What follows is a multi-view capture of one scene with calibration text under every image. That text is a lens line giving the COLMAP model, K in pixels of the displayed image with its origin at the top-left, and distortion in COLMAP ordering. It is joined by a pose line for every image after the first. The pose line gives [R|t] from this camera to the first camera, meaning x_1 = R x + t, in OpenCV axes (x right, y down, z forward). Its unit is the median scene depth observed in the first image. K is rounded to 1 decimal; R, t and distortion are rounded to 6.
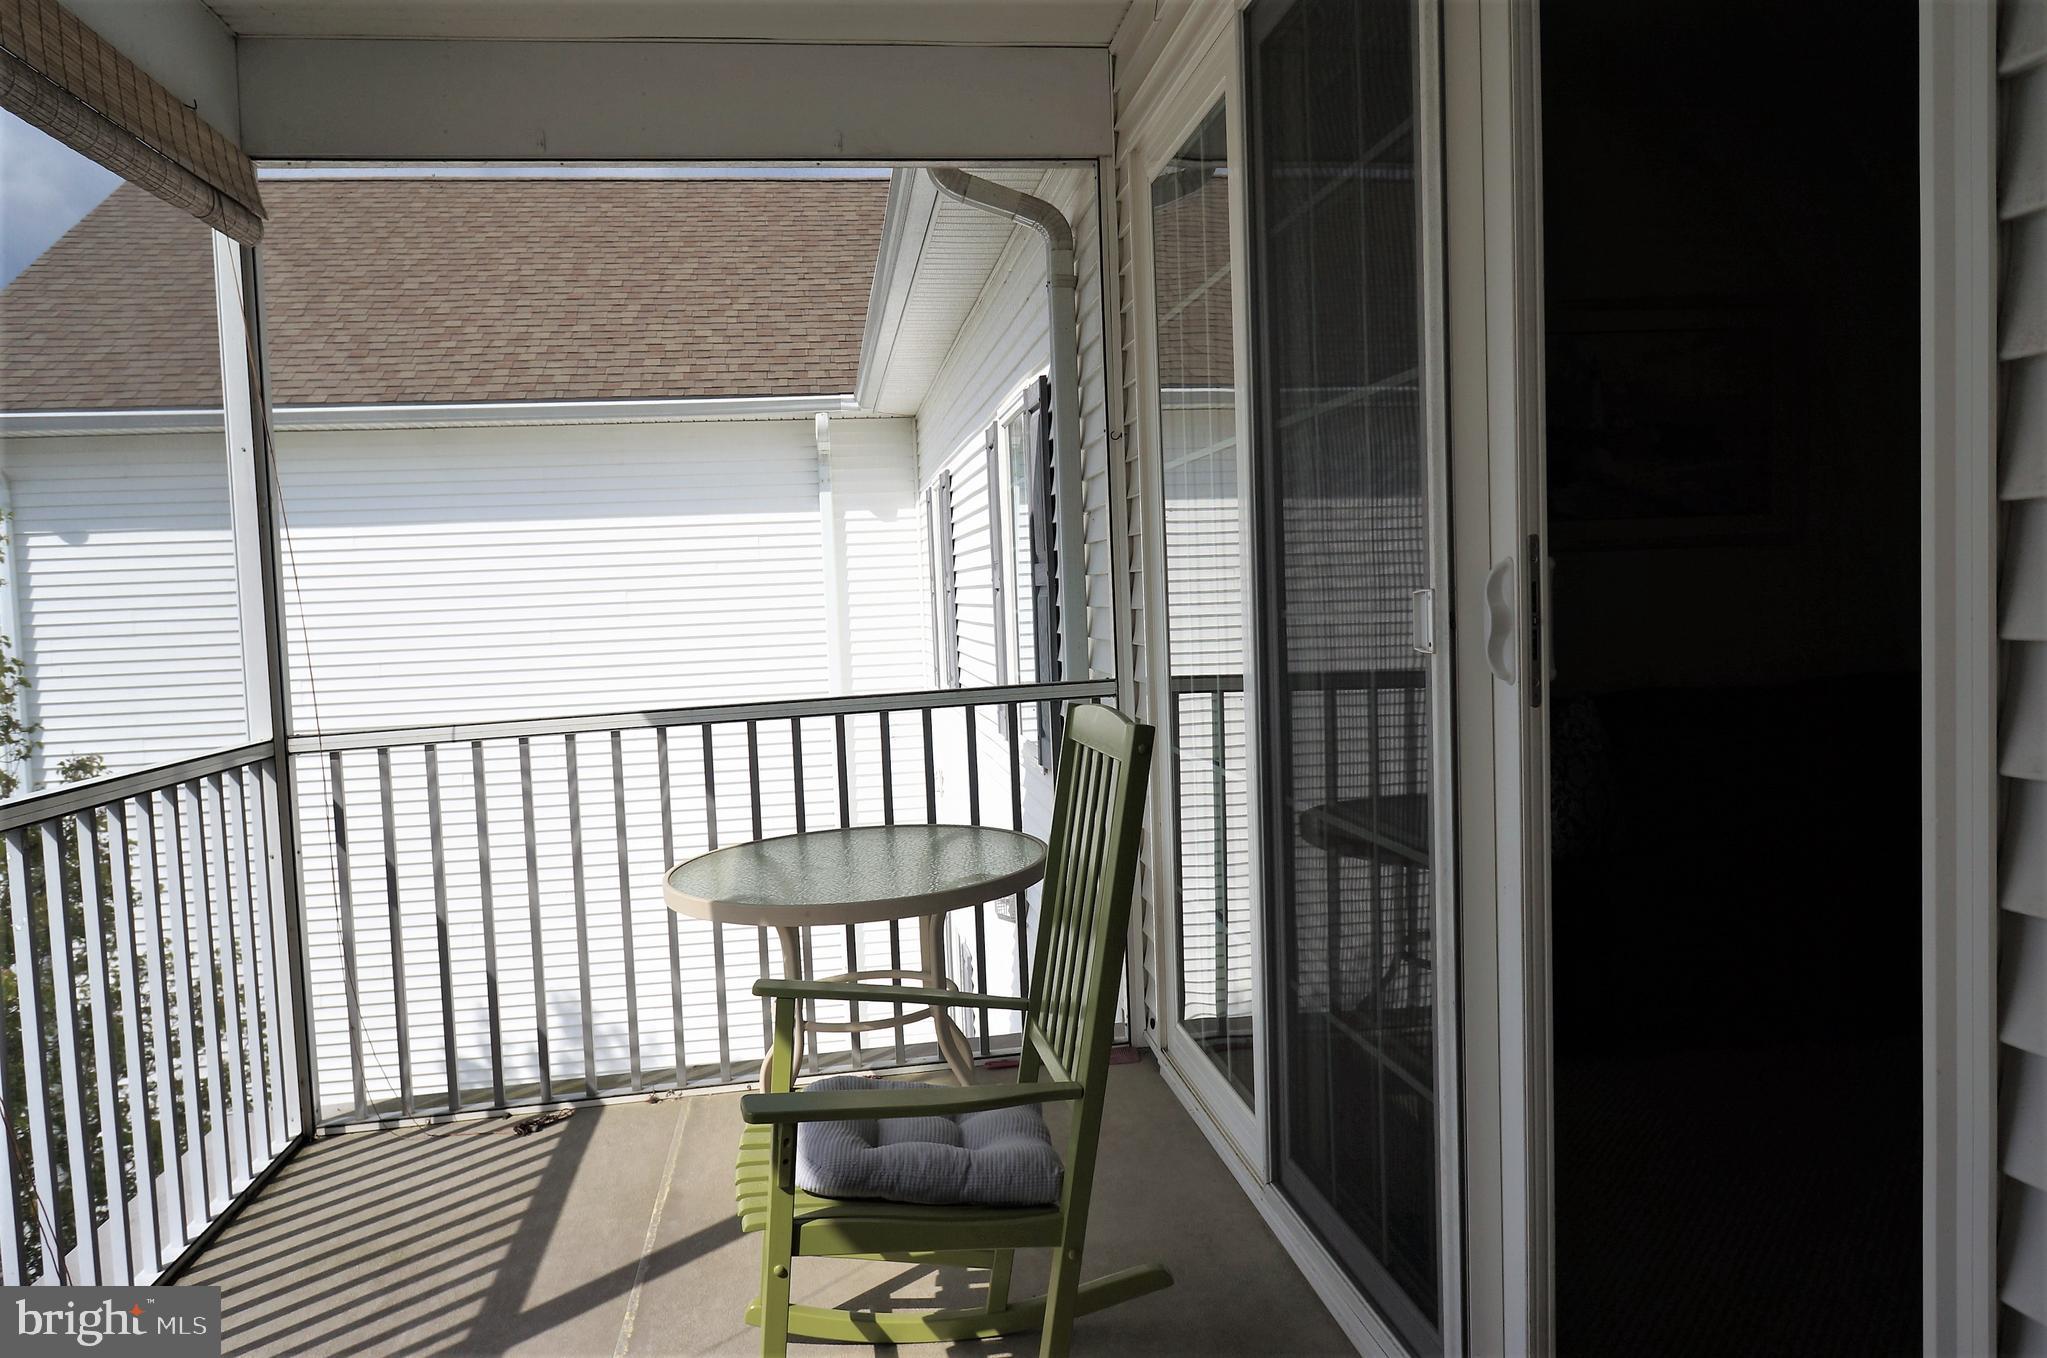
lens RADIAL K [[1397.2, 0, 1023.5], [0, 1397.2, 679.0], [0, 0, 1]] dist [-0.002548, -0.000390]
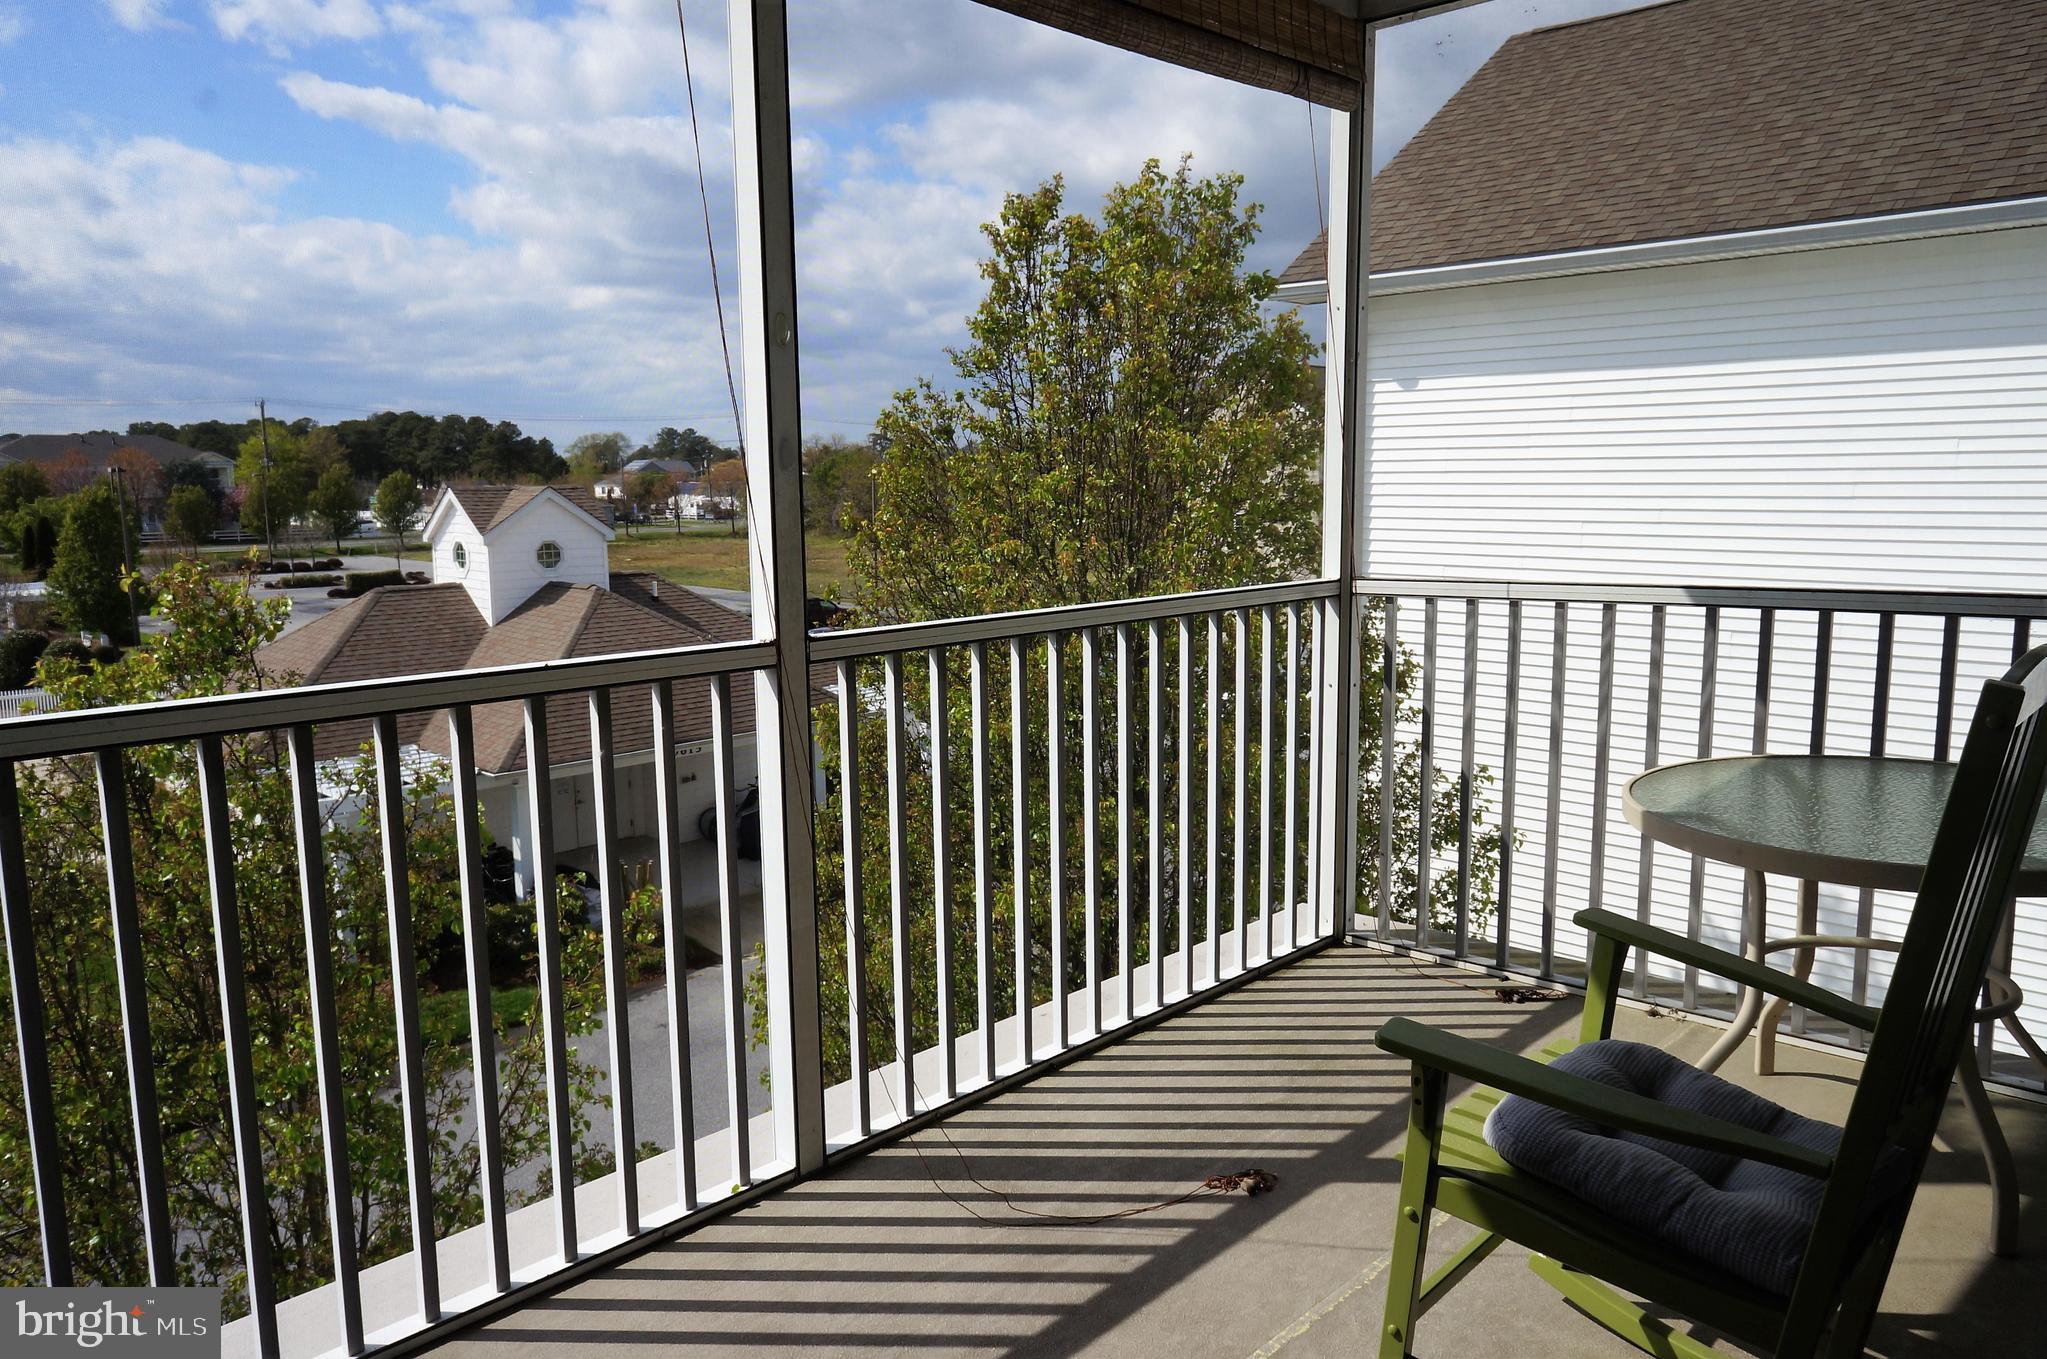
lens RADIAL K [[1406.3, 0, 1023.5], [0, 1406.3, 679.5], [0, 0, 1]] dist [0.000142, 0.003712]
pose [[0.612554, 0.149154, -0.776228, 0.054793], [-0.061216, 0.988037, 0.141546, -0.006175], [0.788055, -0.039187, 0.614357, 0.039856]]
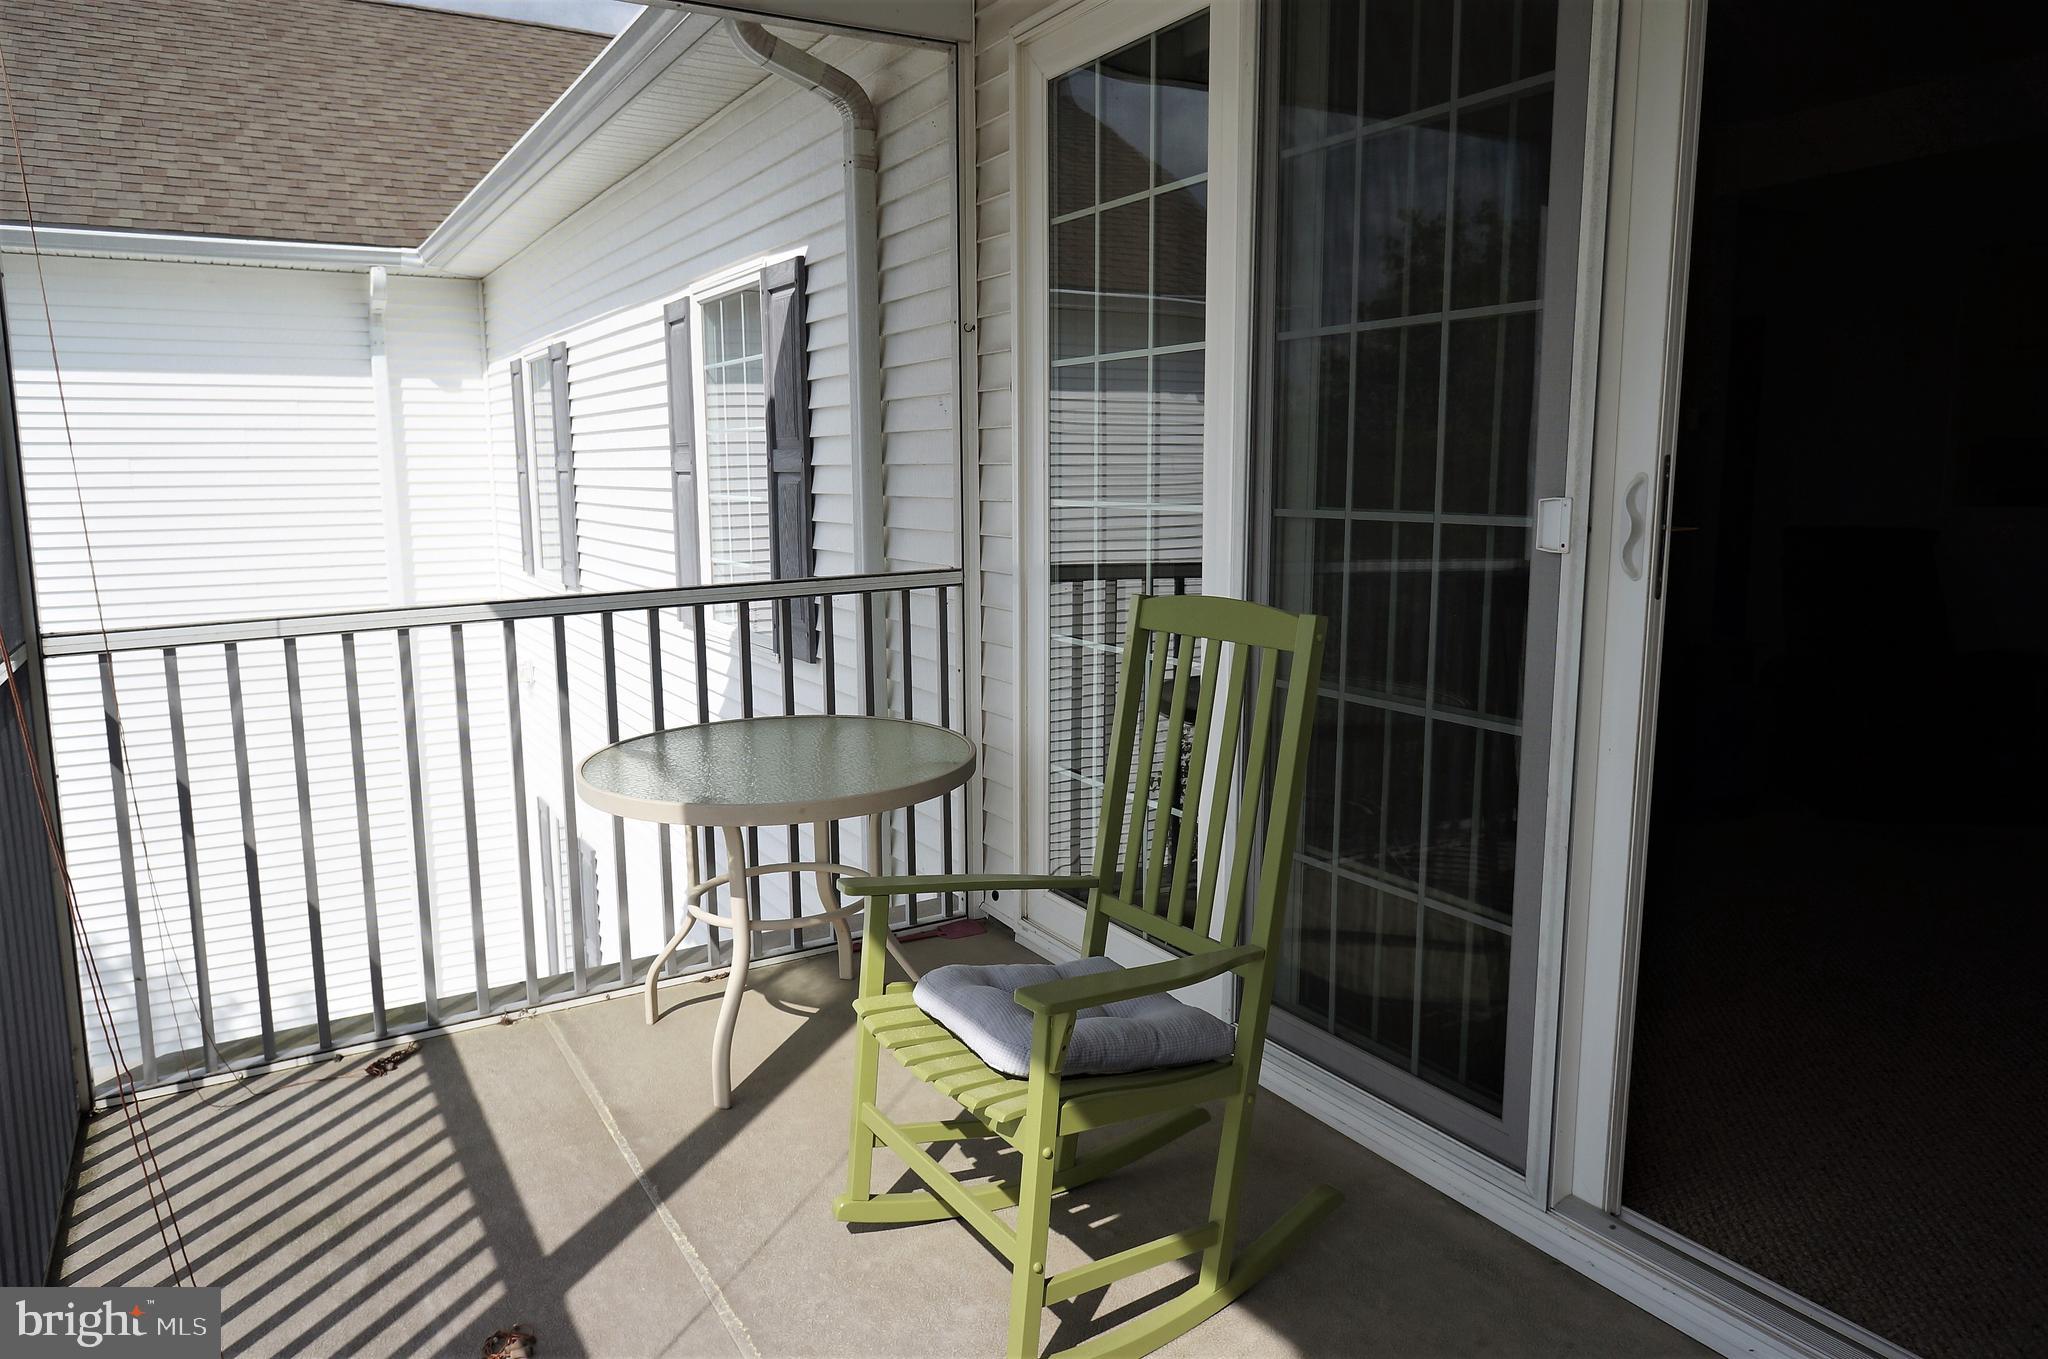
lens RADIAL K [[1355.3, 0, 1029.6], [0, 1355.3, 675.5], [0, 0, 1]] dist [-0.001738, 0.001393]
pose [[0.930463, -0.024624, 0.365558, -0.088264], [-0.005382, 0.996713, 0.080838, -0.000856], [-0.366347, -0.077184, 0.927272, 0.018228]]
